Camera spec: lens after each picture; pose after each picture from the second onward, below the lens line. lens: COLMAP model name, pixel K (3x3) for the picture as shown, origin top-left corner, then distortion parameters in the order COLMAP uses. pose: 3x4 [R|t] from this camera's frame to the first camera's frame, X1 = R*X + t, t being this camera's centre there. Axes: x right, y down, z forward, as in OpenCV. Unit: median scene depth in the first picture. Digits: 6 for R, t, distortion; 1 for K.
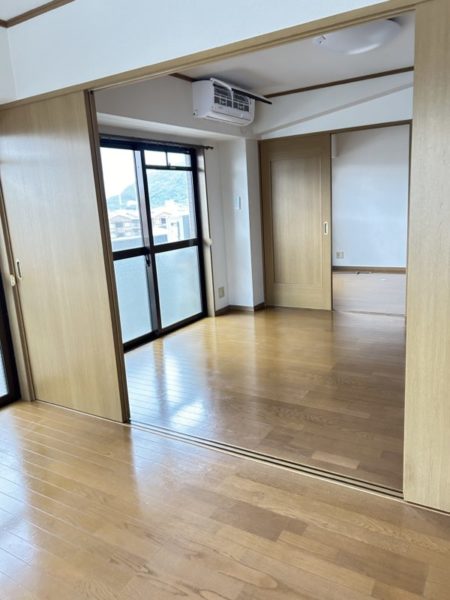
lens RADIAL K [[456.1, 0, 241.6], [0, 456.1, 297.9], [0, 0, 1]] dist [0.023541, 0.002507]
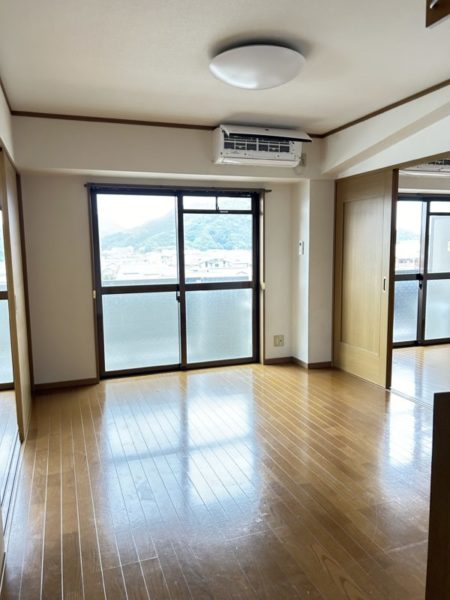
lens RADIAL K [[456.1, 0, 226.0], [0, 456.1, 298.6], [0, 0, 1]] dist [0.023541, 0.002507]
pose [[0.762300, 0.117866, -0.636401, 0.502952], [-0.166065, 0.985980, -0.016307, -0.070922], [0.625557, 0.118114, 0.771186, 0.219882]]
